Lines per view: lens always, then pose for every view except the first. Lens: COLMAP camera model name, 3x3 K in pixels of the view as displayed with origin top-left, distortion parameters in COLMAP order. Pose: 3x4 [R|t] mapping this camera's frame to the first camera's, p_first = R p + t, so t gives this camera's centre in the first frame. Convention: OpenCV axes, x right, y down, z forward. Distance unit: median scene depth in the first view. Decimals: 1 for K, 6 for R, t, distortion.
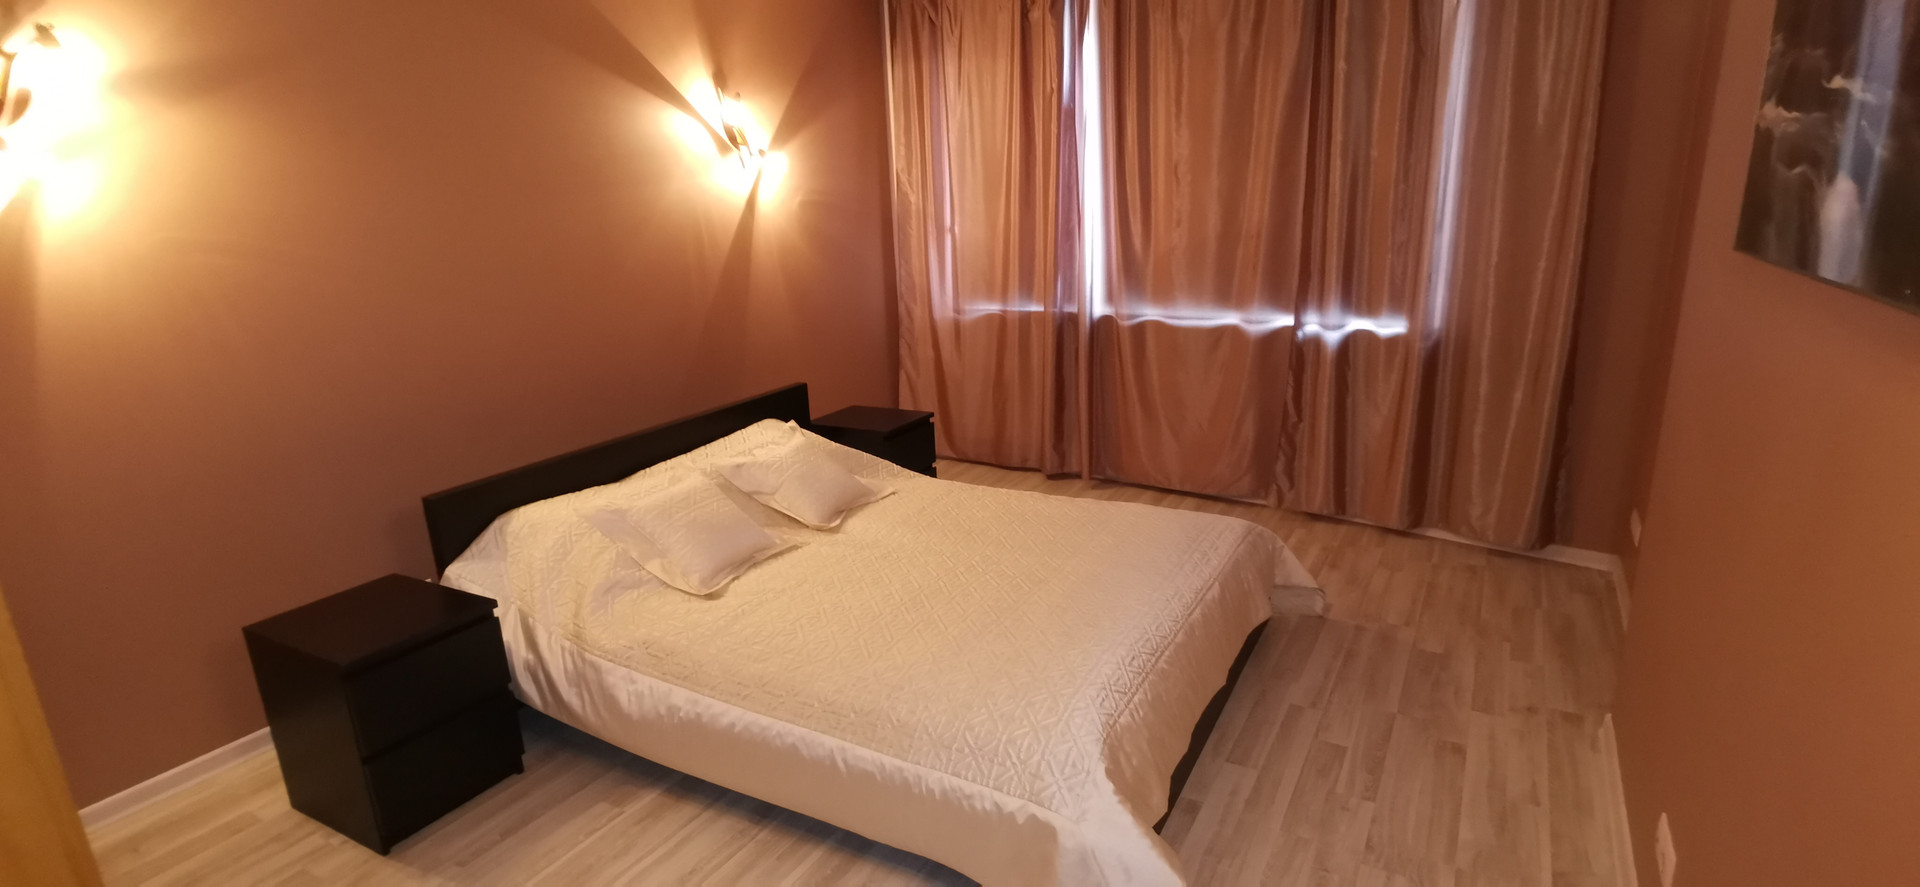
lens RADIAL K [[943.5, 0, 964.7], [0, 943.5, 456.9], [0, 0, 1]] dist [0.019494, -0.007244]
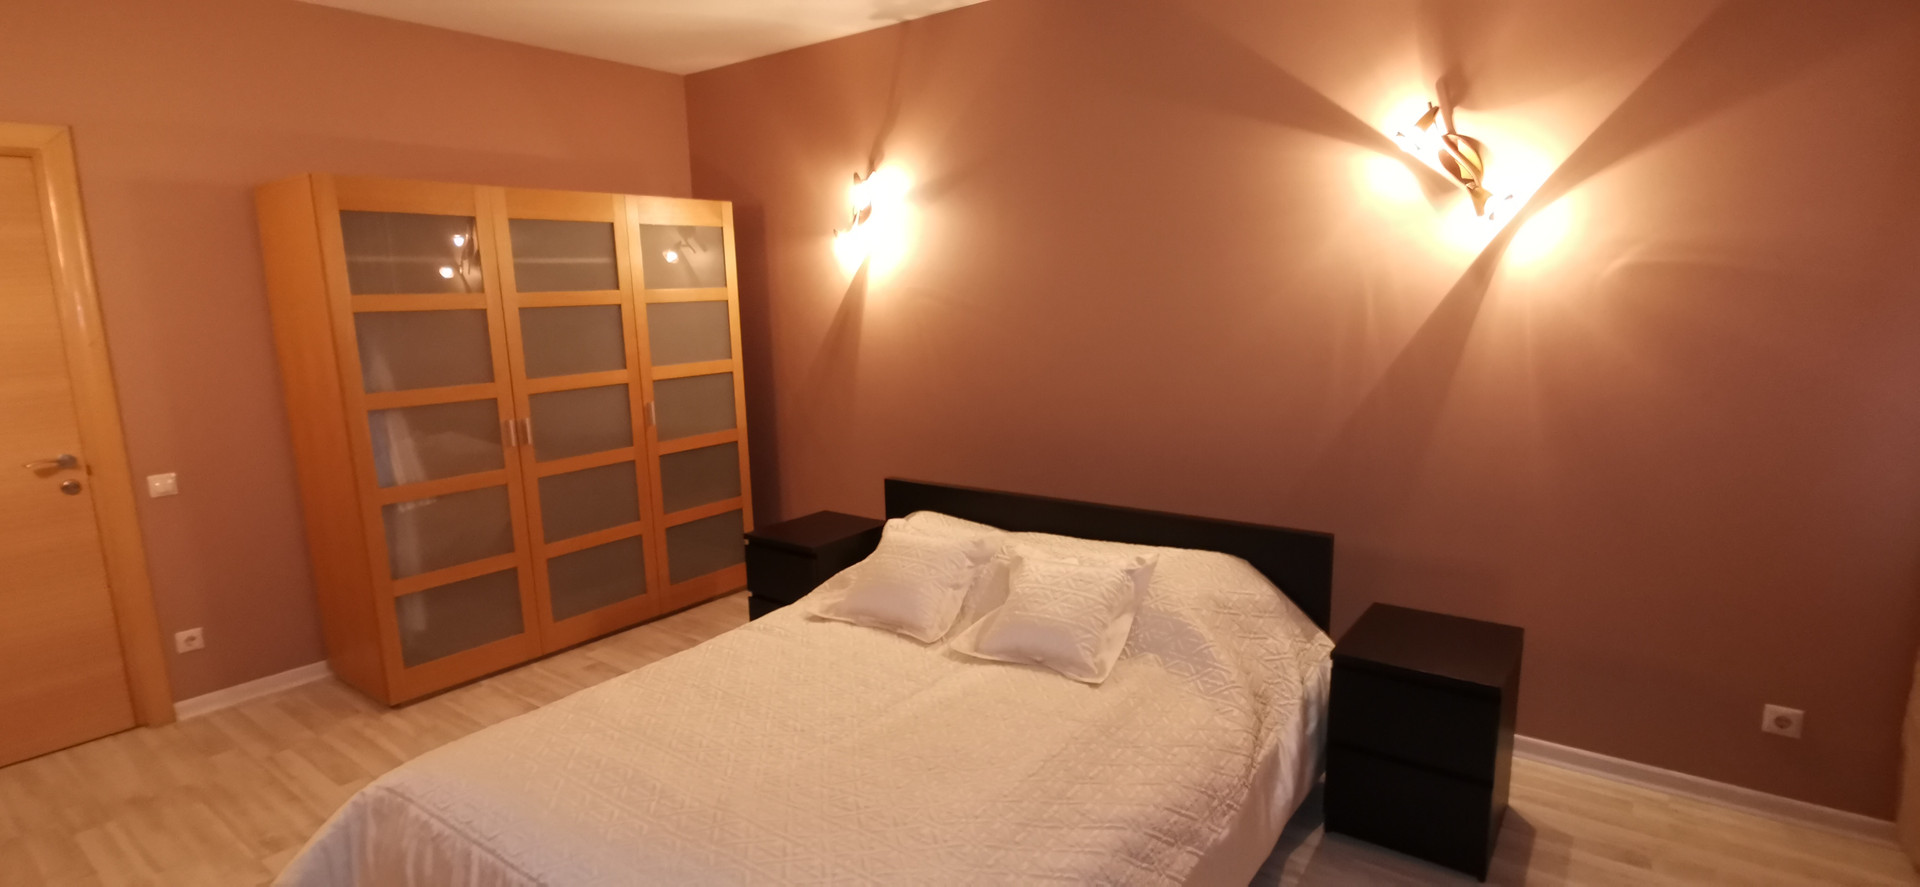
lens RADIAL K [[943.5, 0, 964.7], [0, 943.5, 456.9], [0, 0, 1]] dist [0.019494, -0.007244]
pose [[-0.117484, 0.211242, -0.970347, 0.577738], [-0.258584, 0.936901, 0.235269, -0.259427], [0.958818, 0.278557, -0.055447, 0.904523]]
